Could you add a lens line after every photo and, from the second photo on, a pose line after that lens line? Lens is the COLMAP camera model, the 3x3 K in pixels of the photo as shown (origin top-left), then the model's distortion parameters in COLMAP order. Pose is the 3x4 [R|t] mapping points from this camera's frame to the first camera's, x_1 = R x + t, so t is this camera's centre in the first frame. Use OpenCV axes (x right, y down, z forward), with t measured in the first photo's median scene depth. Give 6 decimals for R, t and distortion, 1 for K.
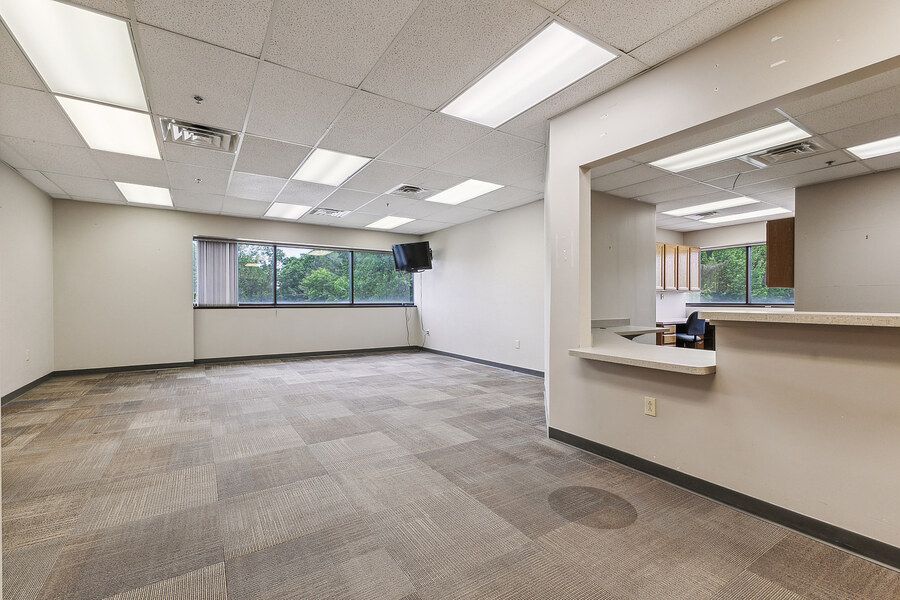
lens RADIAL K [[391.8, 0, 448.5], [0, 391.8, 302.2], [0, 0, 1]] dist [0.011617, 0.000014]
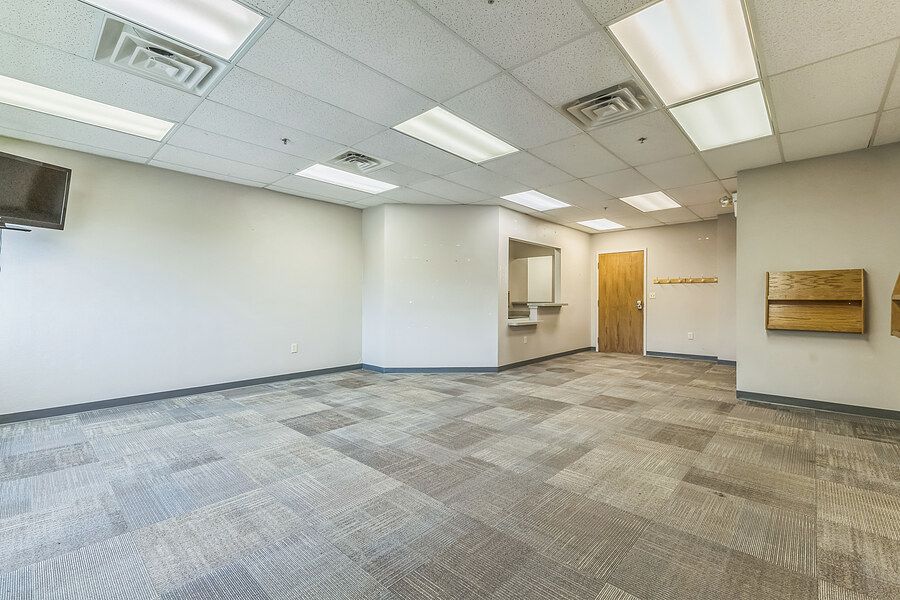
lens RADIAL K [[391.8, 0, 449.1], [0, 391.8, 299.4], [0, 0, 1]] dist [0.011617, 0.000014]
pose [[-0.256961, 0.004556, 0.966411, -1.603142], [0.003771, 0.999986, -0.003711, -0.000040], [-0.966414, 0.002691, -0.256975, 1.824512]]
